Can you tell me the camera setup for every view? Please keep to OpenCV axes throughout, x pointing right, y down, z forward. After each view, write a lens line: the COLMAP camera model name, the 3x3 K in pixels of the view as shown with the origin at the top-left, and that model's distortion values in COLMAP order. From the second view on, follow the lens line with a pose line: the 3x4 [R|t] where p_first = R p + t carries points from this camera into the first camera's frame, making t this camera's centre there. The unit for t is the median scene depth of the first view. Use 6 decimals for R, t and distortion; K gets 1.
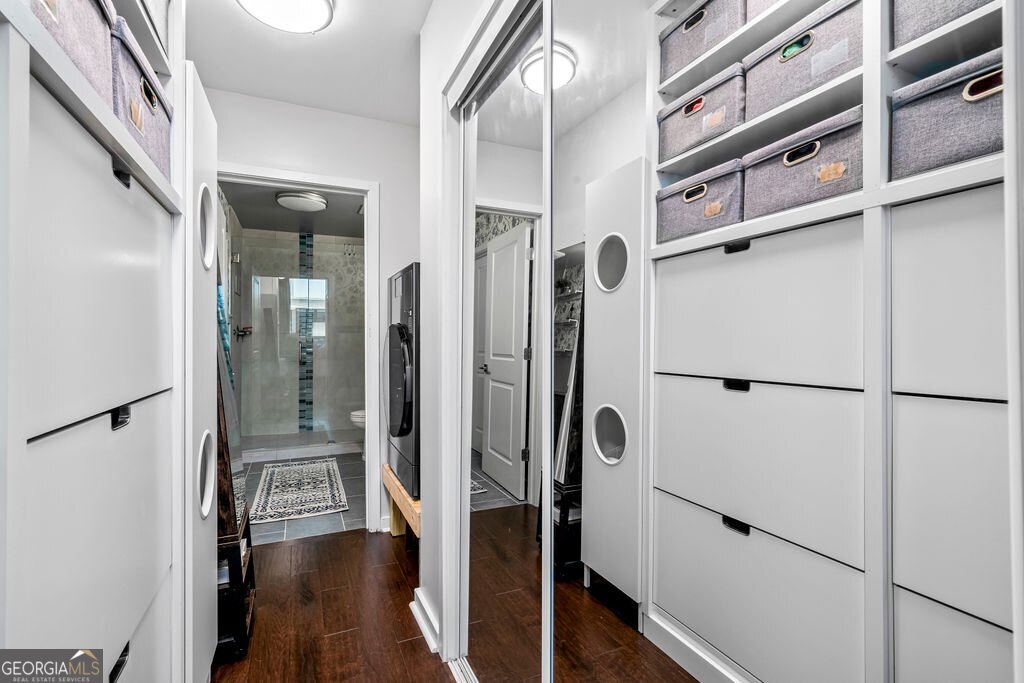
lens RADIAL K [[471.1, 0, 512.9], [0, 471.1, 338.1], [0, 0, 1]] dist [-0.000151, -0.000007]
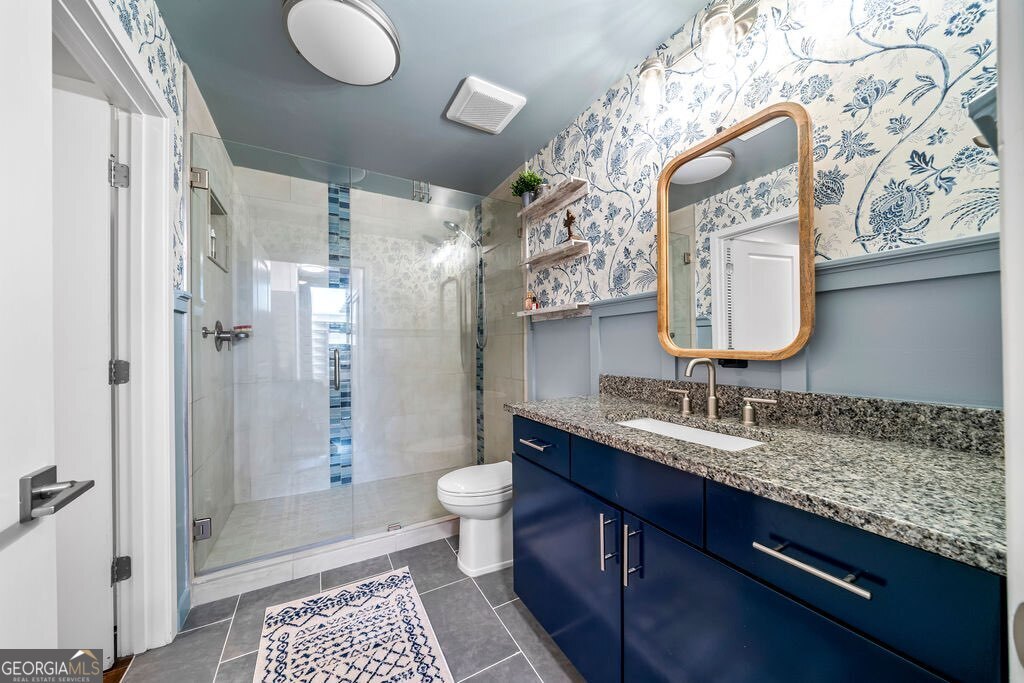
lens RADIAL K [[361.9, 0, 513.5], [0, 361.9, 348.8], [0, 0, 1]] dist [-0.004622, -0.000321]
pose [[0.997500, -0.005751, 0.070433, -0.231193], [0.005200, 0.999954, 0.008011, 0.003405], [-0.070476, -0.007625, 0.997484, 0.474897]]
